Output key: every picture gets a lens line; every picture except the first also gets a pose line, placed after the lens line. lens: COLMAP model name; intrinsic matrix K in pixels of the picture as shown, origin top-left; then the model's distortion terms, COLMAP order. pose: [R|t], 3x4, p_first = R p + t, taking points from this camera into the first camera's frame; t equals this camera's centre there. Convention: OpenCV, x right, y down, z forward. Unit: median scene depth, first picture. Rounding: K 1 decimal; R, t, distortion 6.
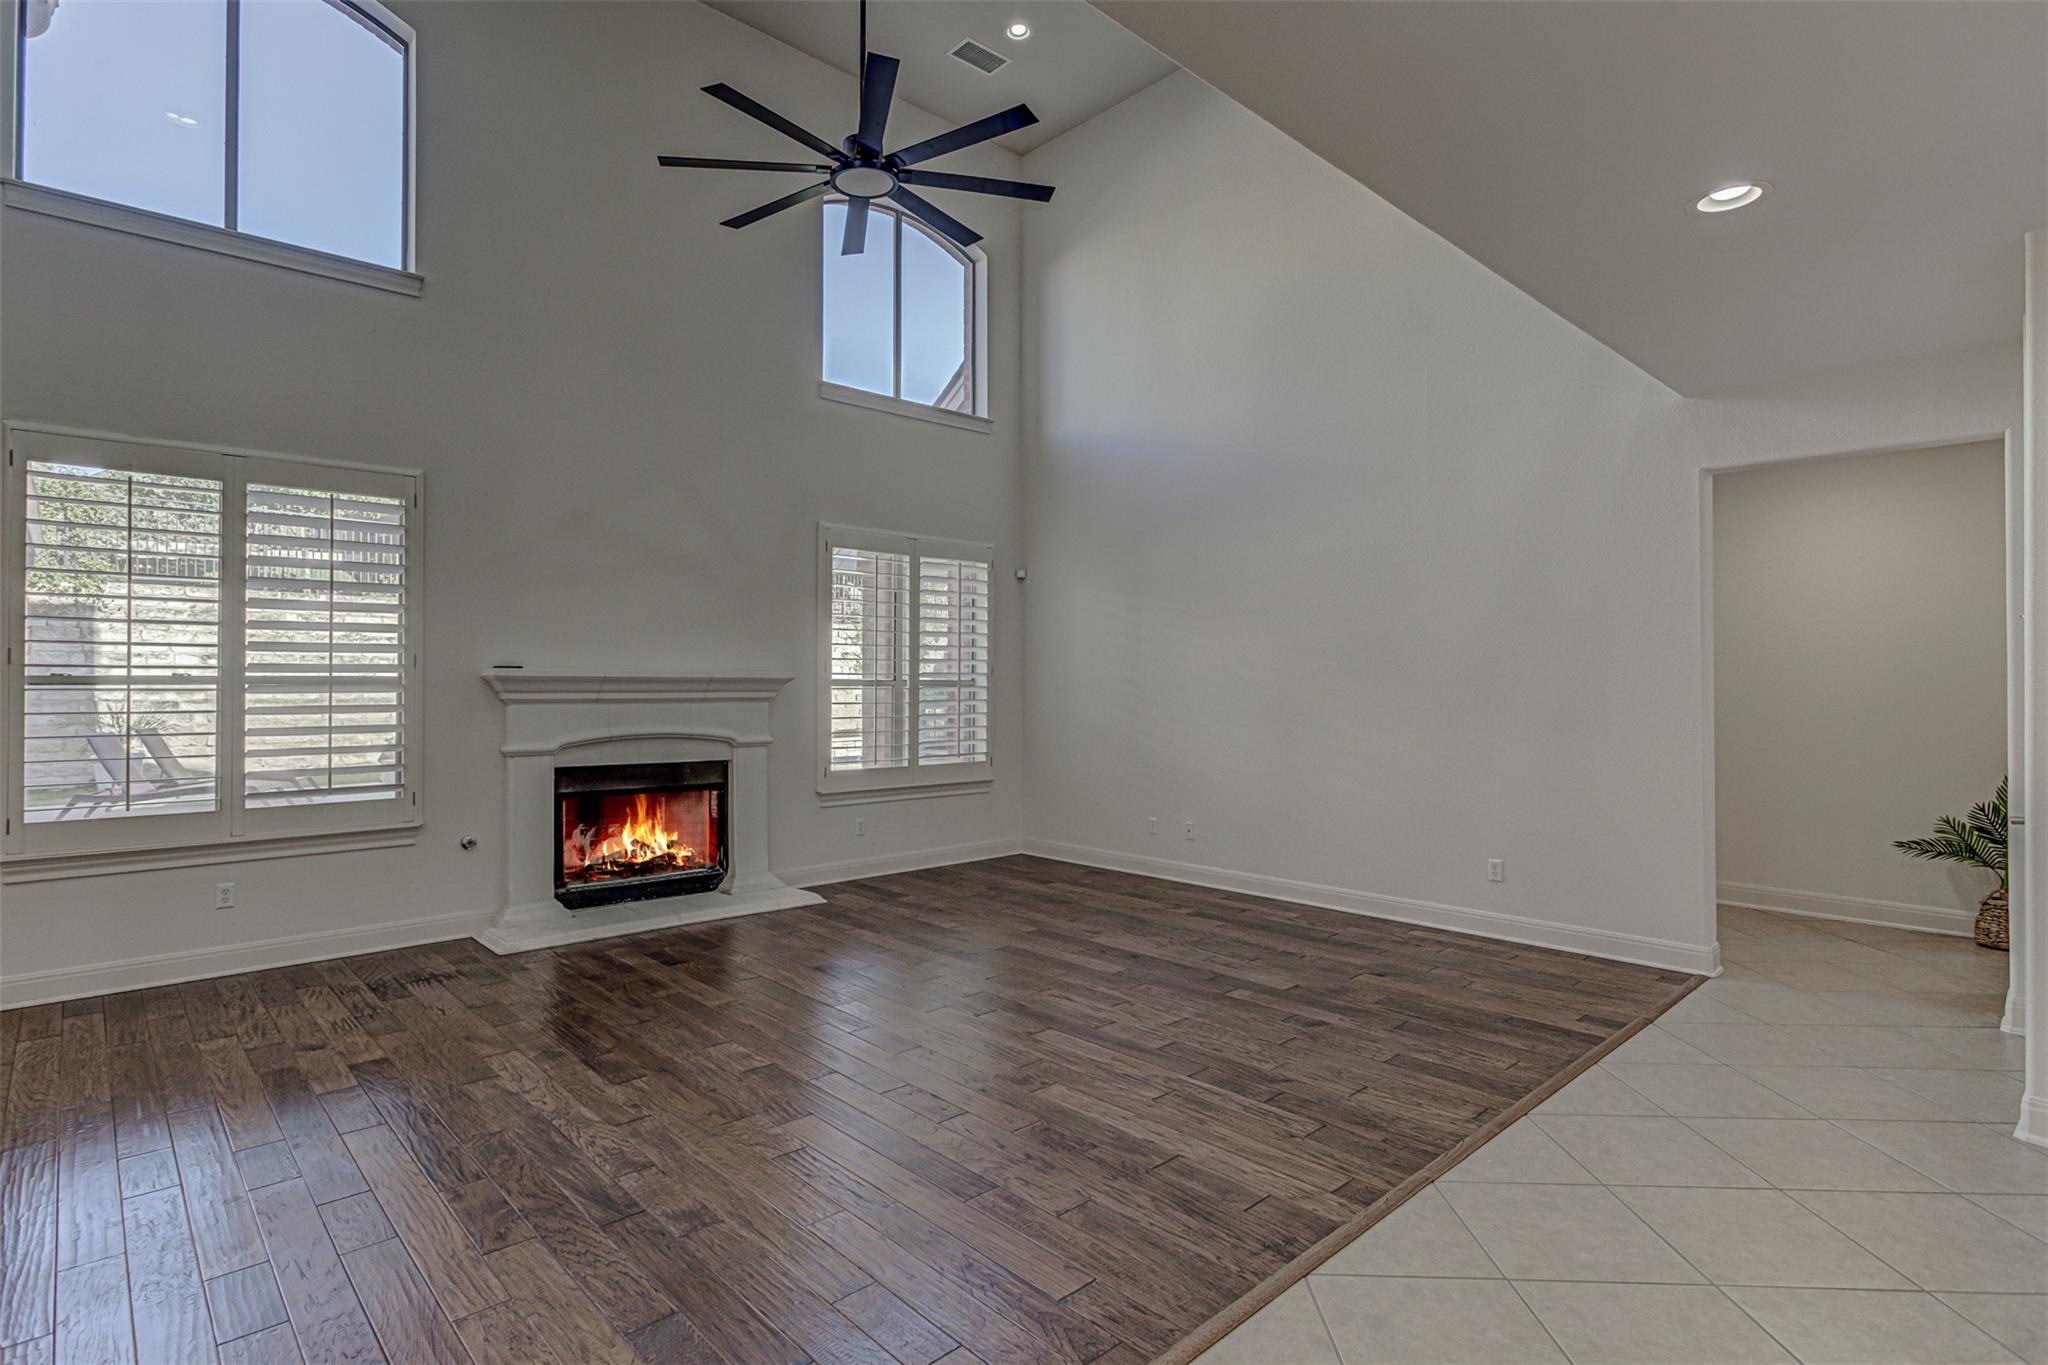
lens RADIAL K [[1028.8, 0, 1032.0], [0, 1028.8, 682.6], [0, 0, 1]] dist [-0.004351, -0.000890]
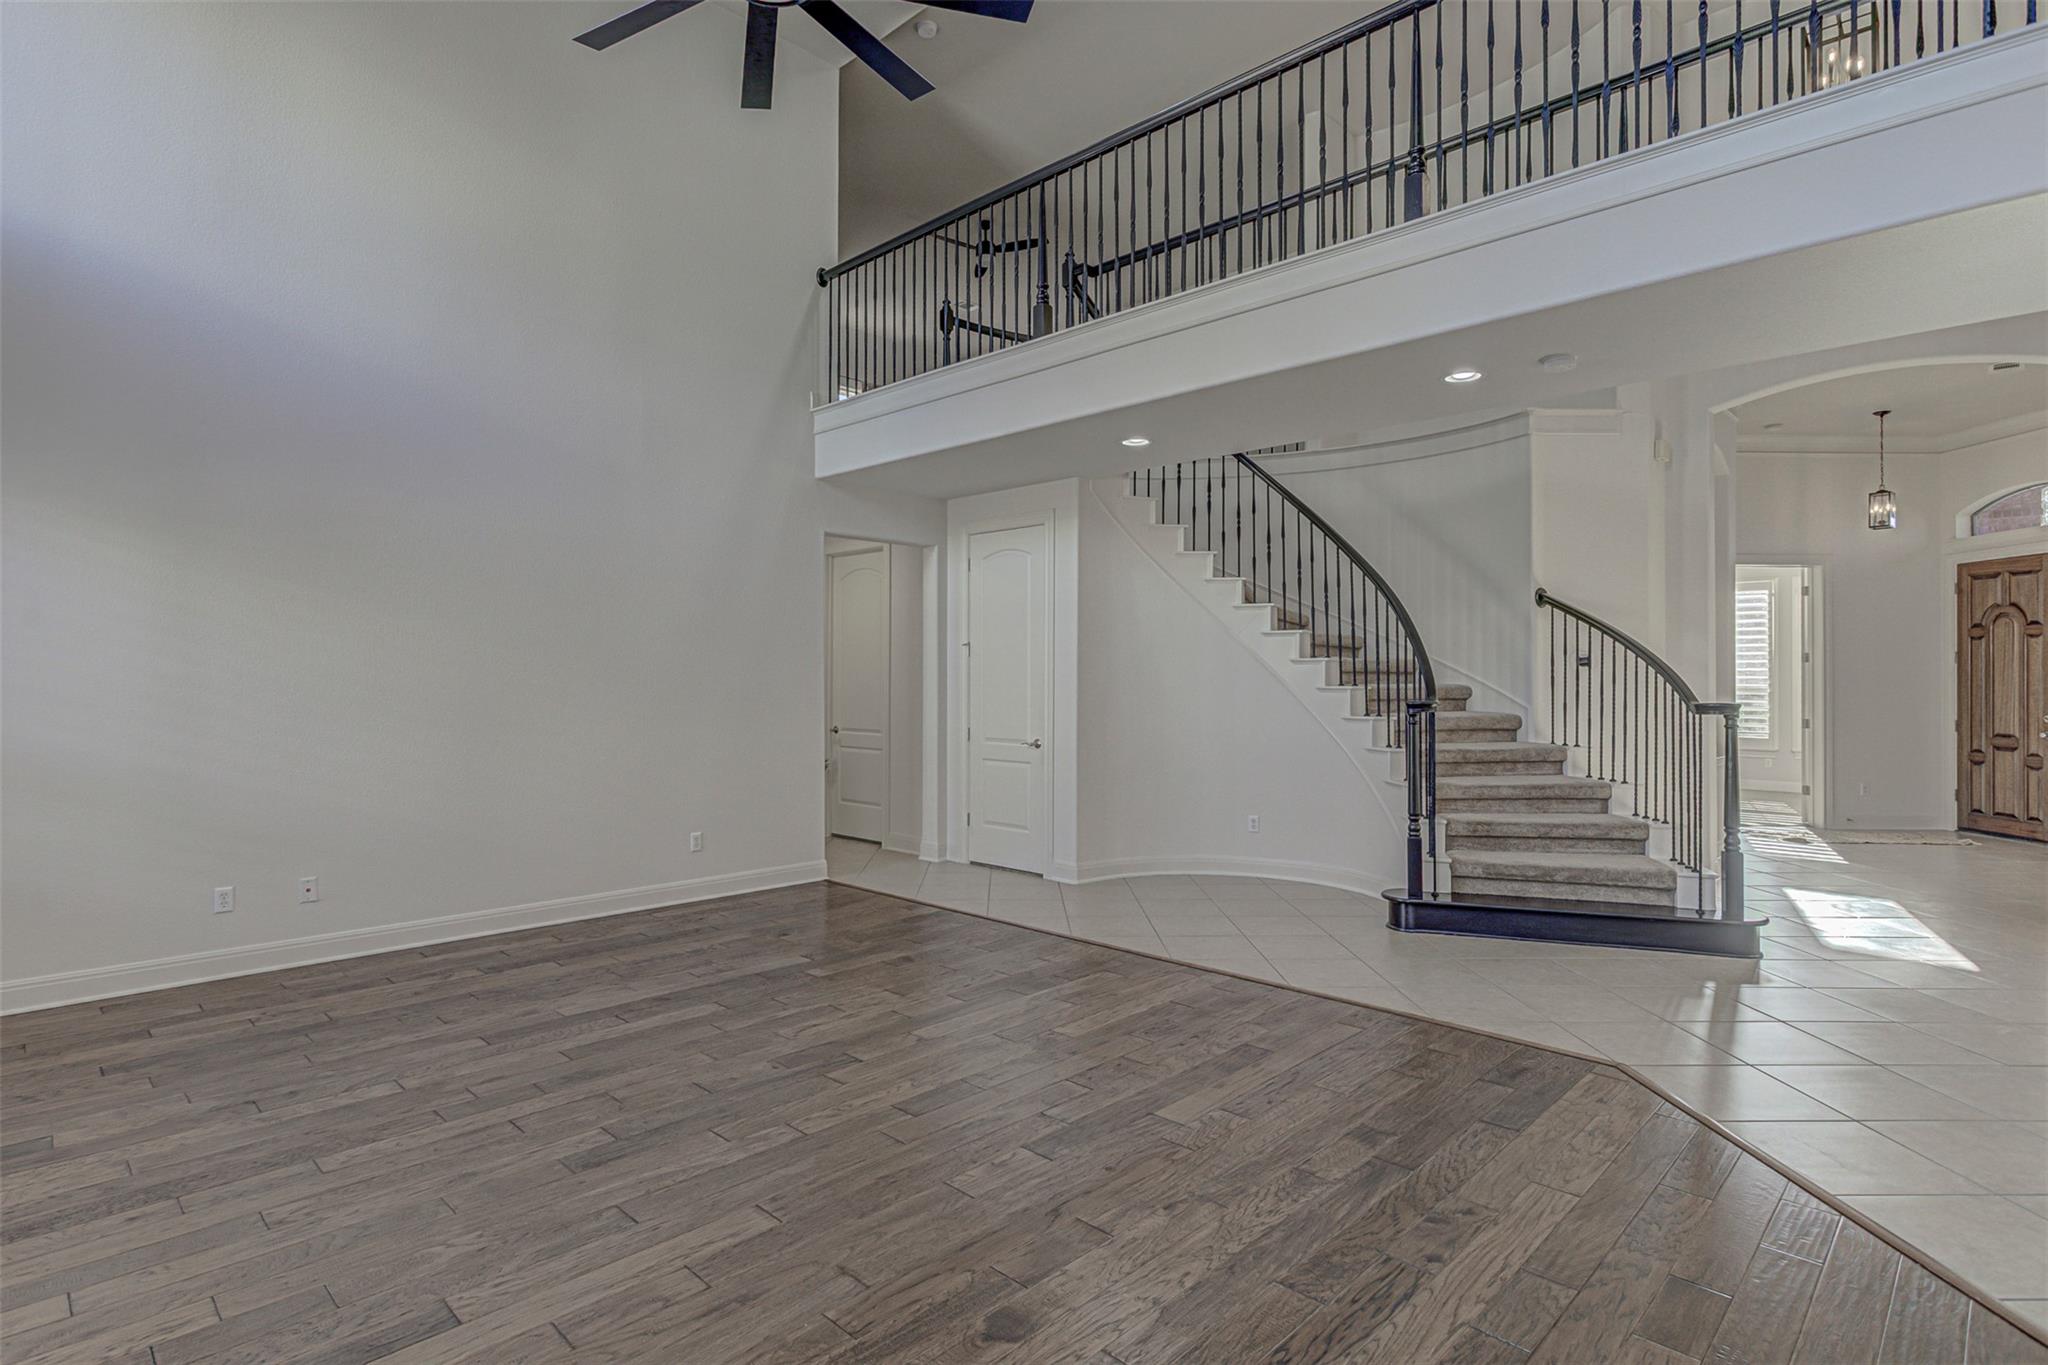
lens RADIAL K [[1040.9, 0, 993.5], [0, 1040.9, 682.1], [0, 0, 1]] dist [-0.012495, 0.000181]
pose [[-0.028495, -0.006633, 0.999572, -0.711162], [-0.000548, 0.999978, 0.006620, -0.002972], [-0.999594, -0.000359, -0.028498, 0.692343]]
